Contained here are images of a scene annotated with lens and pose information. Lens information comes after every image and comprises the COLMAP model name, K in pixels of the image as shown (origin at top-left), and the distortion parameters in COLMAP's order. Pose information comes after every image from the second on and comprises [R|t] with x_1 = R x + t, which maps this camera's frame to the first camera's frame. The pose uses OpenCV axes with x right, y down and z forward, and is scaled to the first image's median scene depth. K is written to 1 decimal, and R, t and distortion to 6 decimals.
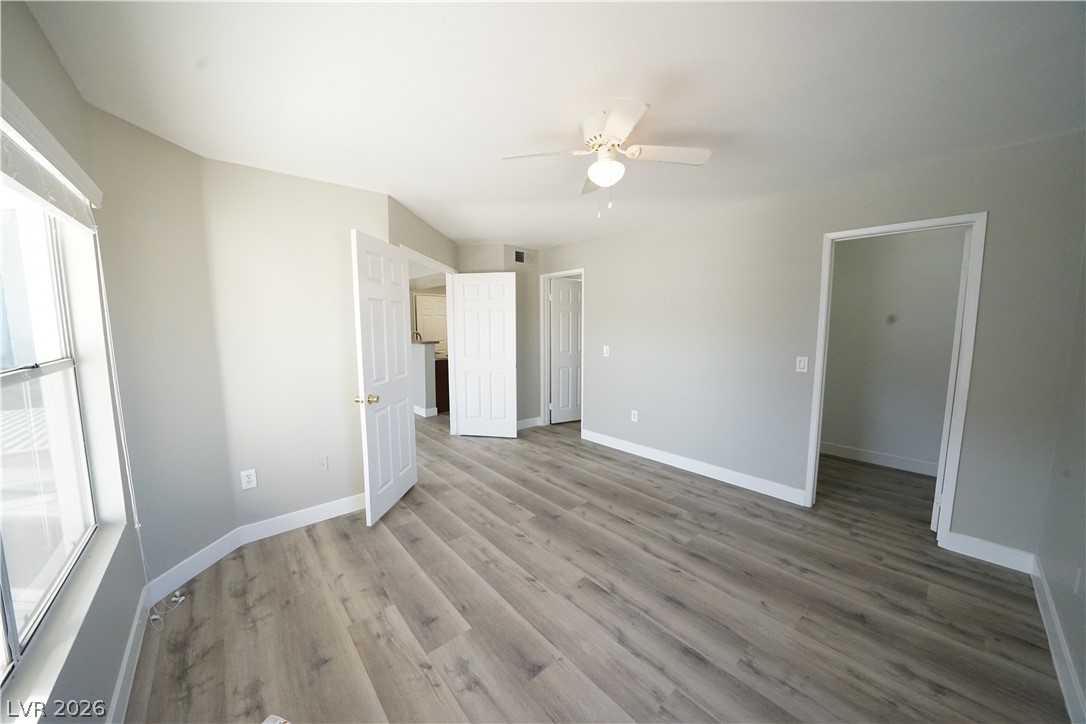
lens RADIAL K [[378.2, 0, 542.1], [0, 378.2, 363.9], [0, 0, 1]] dist [-0.022356, -0.000002]
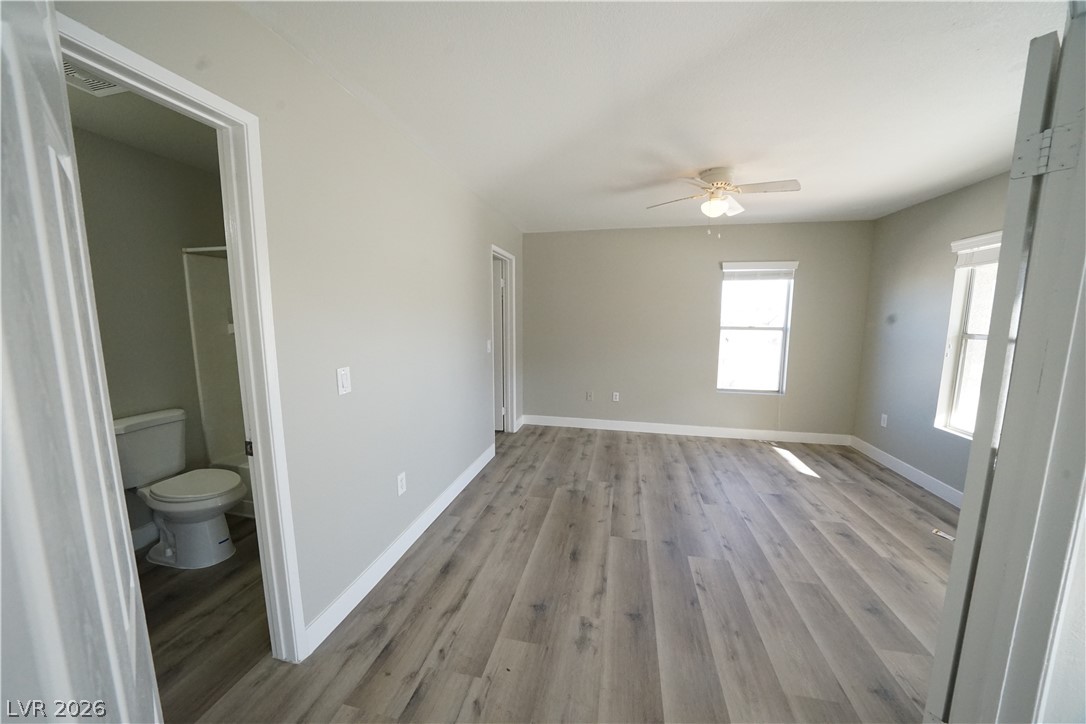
lens RADIAL K [[378.2, 0, 542.1], [0, 378.2, 363.9], [0, 0, 1]] dist [-0.022356, -0.000002]
pose [[-0.598919, -0.103756, 0.794059, -0.436616], [0.083190, 0.978145, 0.190556, -0.176584], [-0.796477, 0.180186, -0.577198, 1.706147]]
